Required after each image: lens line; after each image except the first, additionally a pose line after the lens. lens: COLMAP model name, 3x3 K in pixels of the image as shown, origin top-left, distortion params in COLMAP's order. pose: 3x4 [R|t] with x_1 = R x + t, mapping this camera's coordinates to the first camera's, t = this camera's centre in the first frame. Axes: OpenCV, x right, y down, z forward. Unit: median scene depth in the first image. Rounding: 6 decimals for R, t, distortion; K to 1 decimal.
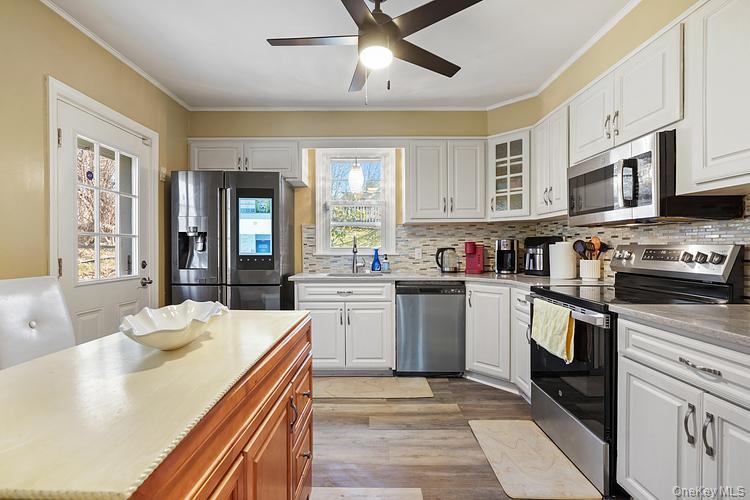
lens RADIAL K [[345.3, 0, 373.7], [0, 345.3, 250.3], [0, 0, 1]] dist [-0.002805, 0.001934]
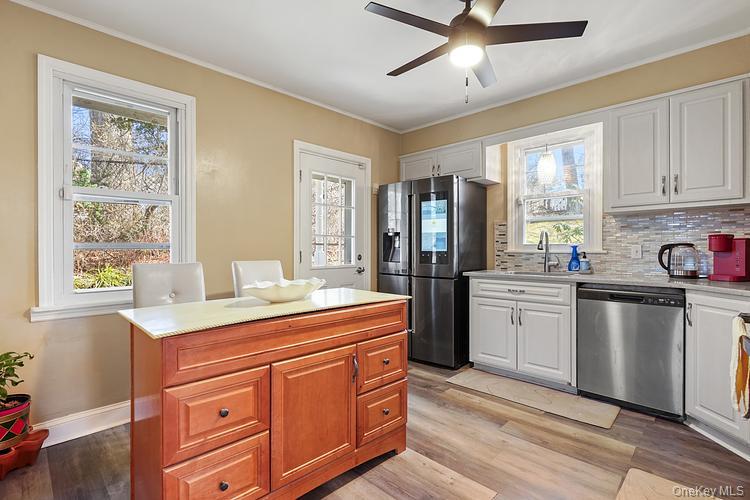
lens RADIAL K [[345.3, 0, 370.5], [0, 345.3, 248.7], [0, 0, 1]] dist [-0.002805, 0.001934]
pose [[0.730617, 0.002120, -0.682784, 0.270573], [-0.004547, 0.999988, -0.001761, 0.009203], [0.682772, 0.004392, 0.730618, 0.031609]]
